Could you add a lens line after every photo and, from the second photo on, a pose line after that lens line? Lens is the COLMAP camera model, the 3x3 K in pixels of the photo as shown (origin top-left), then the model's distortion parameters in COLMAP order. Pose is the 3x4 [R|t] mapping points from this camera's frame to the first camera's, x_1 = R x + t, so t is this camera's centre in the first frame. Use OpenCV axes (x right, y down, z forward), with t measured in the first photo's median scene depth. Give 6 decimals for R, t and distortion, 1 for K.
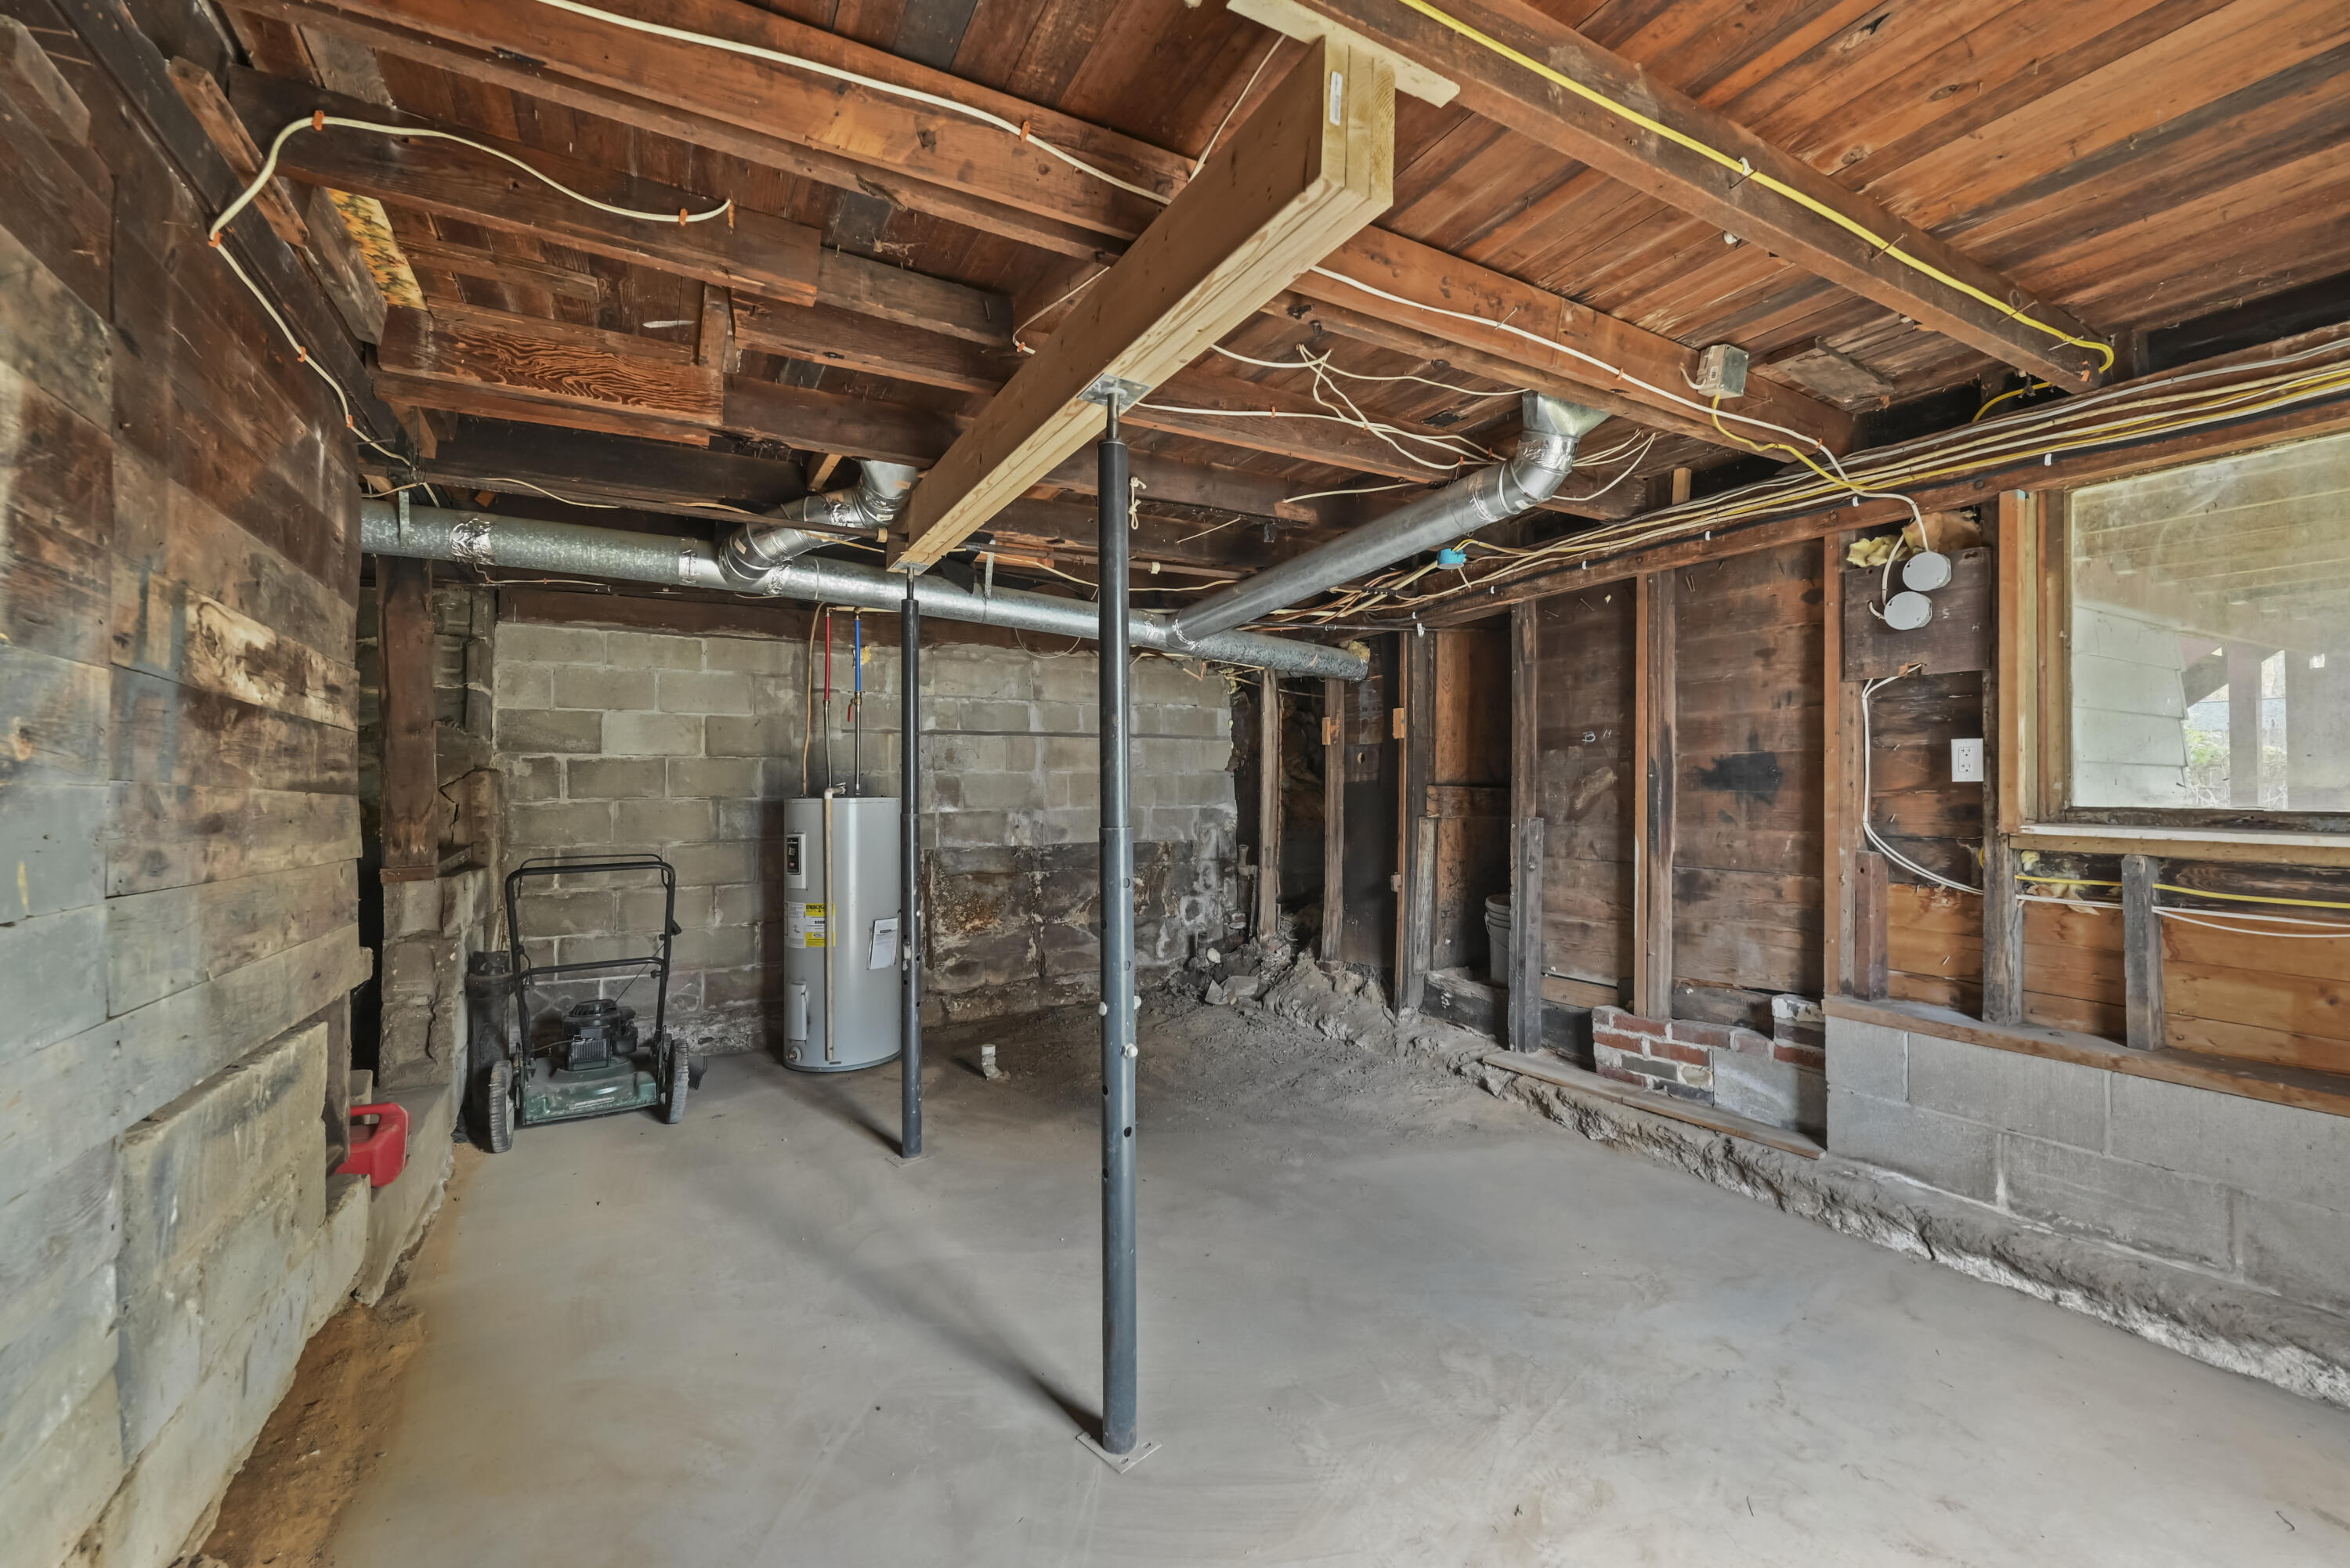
lens RADIAL K [[945.1, 0, 1153.1], [0, 945.1, 760.6], [0, 0, 1]] dist [0.000275, 0.000184]
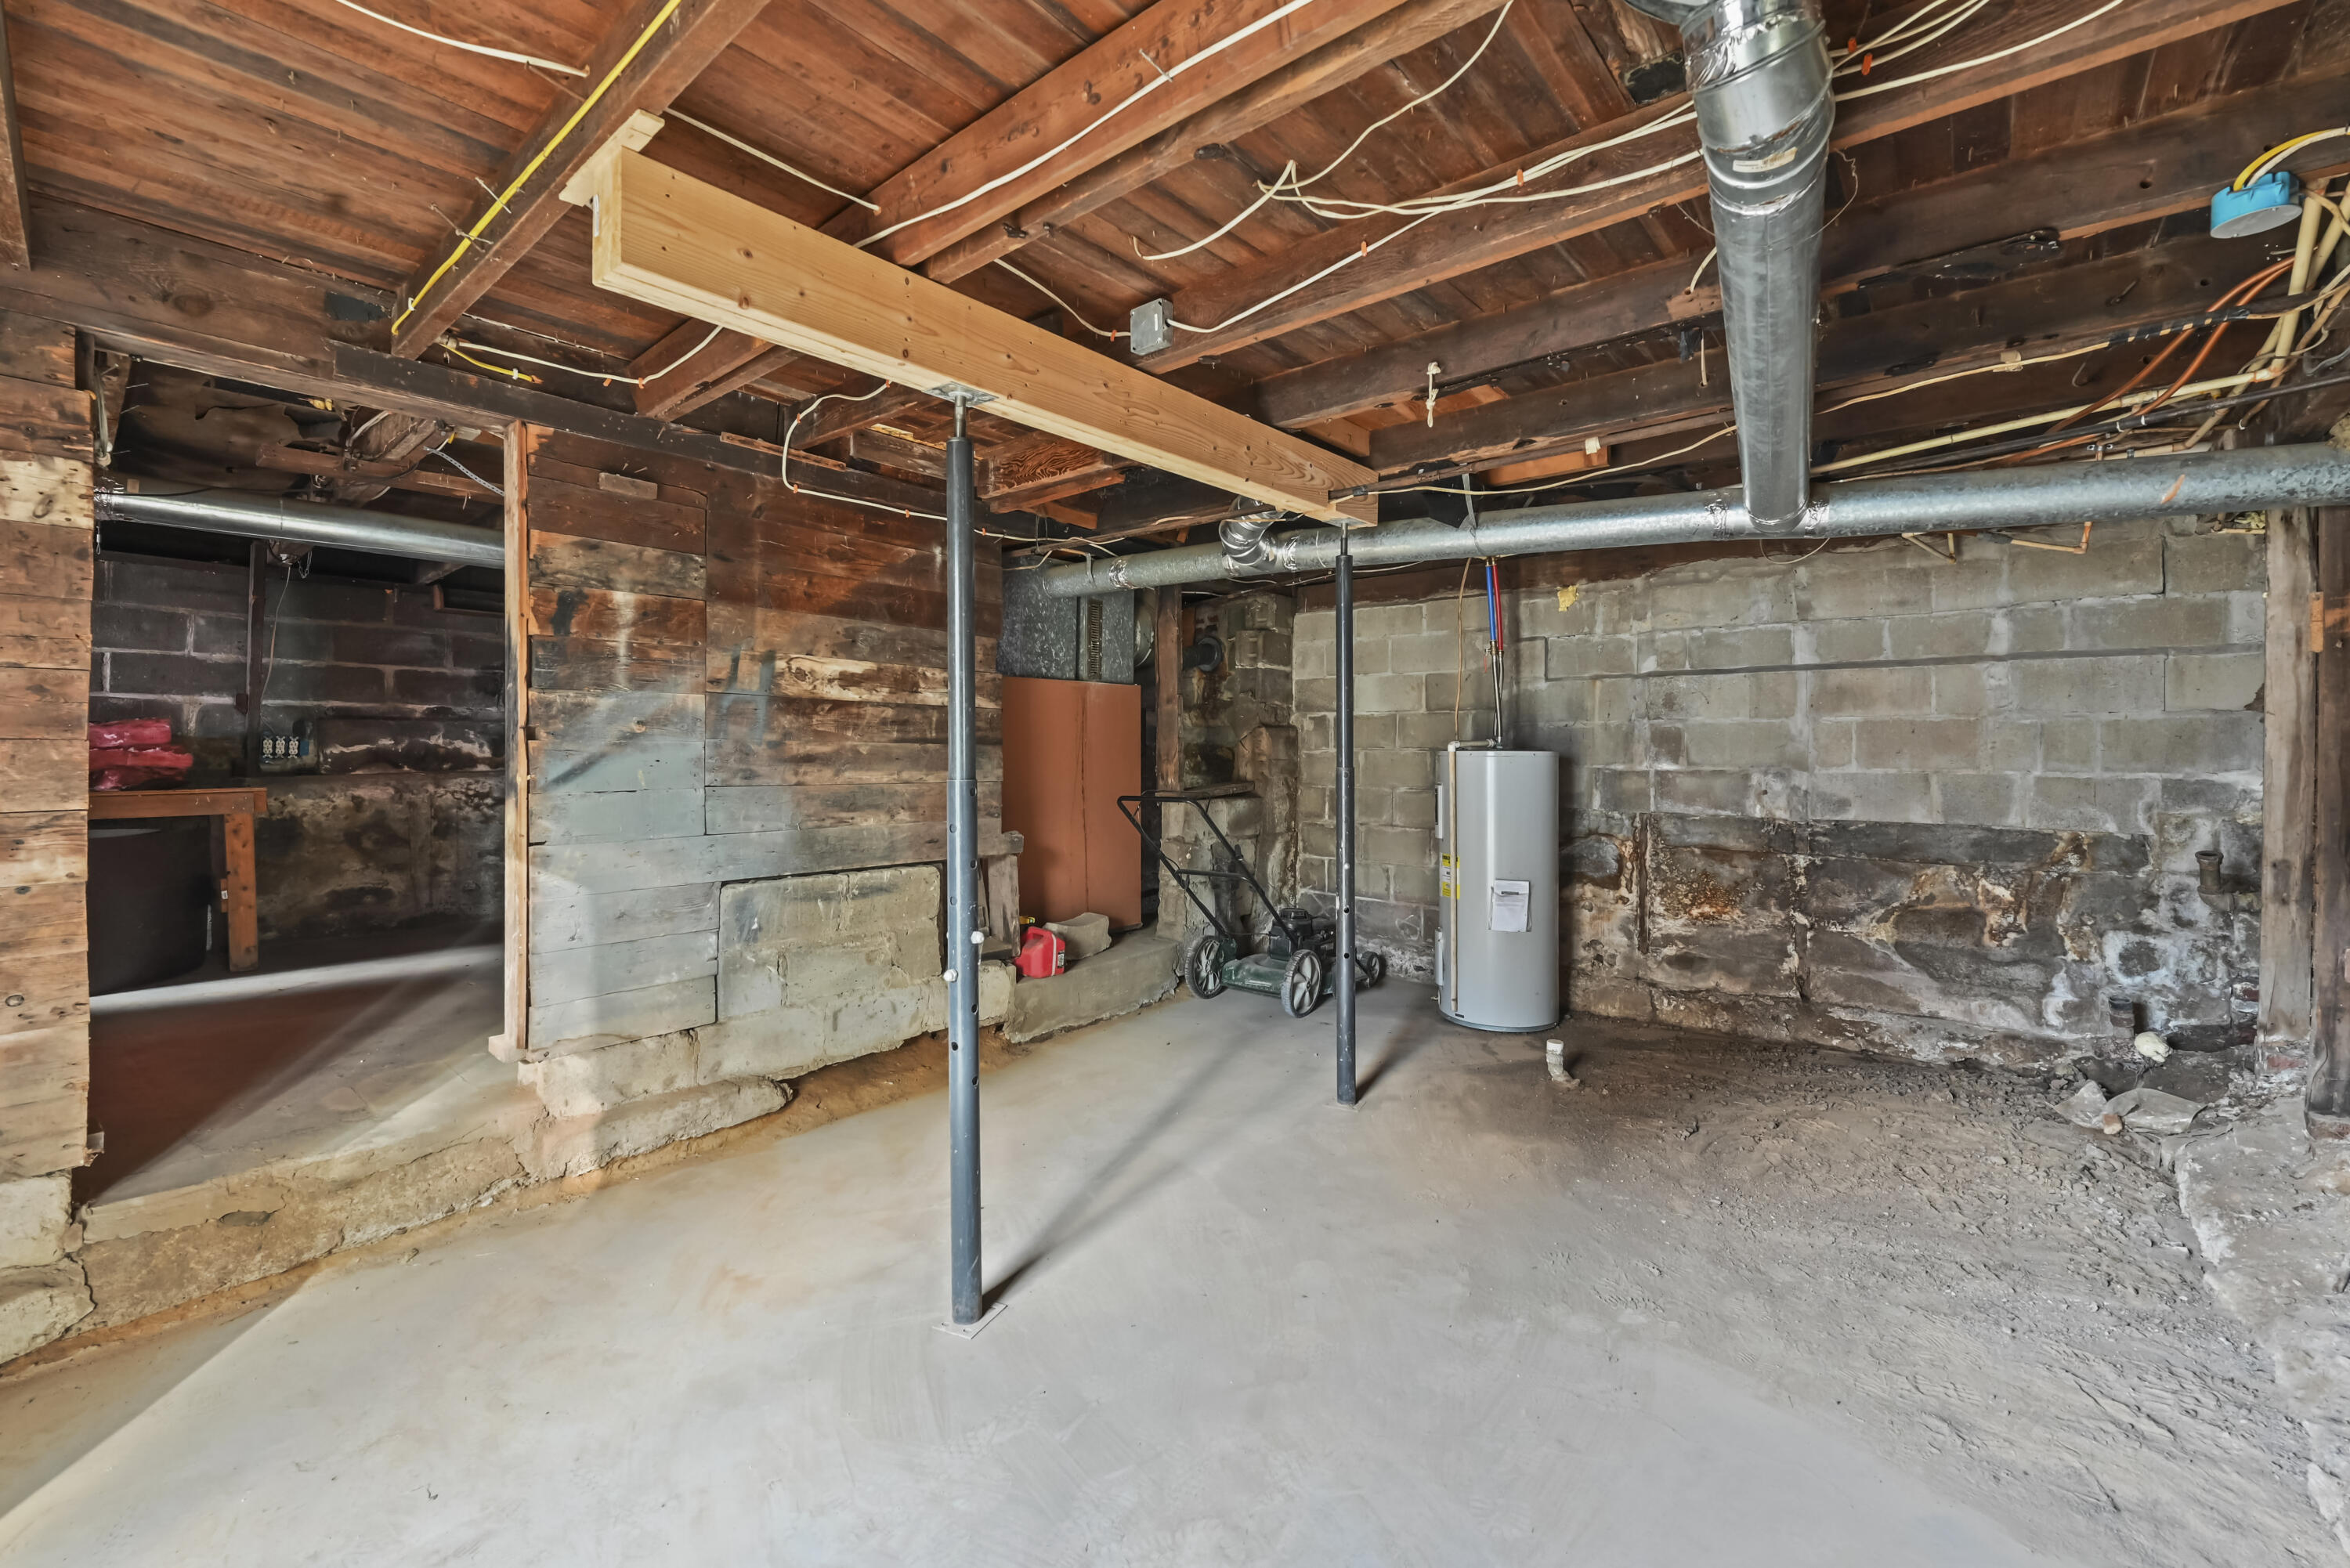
lens RADIAL K [[953.5, 0, 1181.1], [0, 953.5, 730.9], [0, 0, 1]] dist [-0.000734, 0.000063]
pose [[0.368597, -0.005349, -0.929574, 0.405813], [0.026799, 0.999629, 0.004875, 0.004771], [0.929203, -0.026708, 0.368603, 0.297275]]
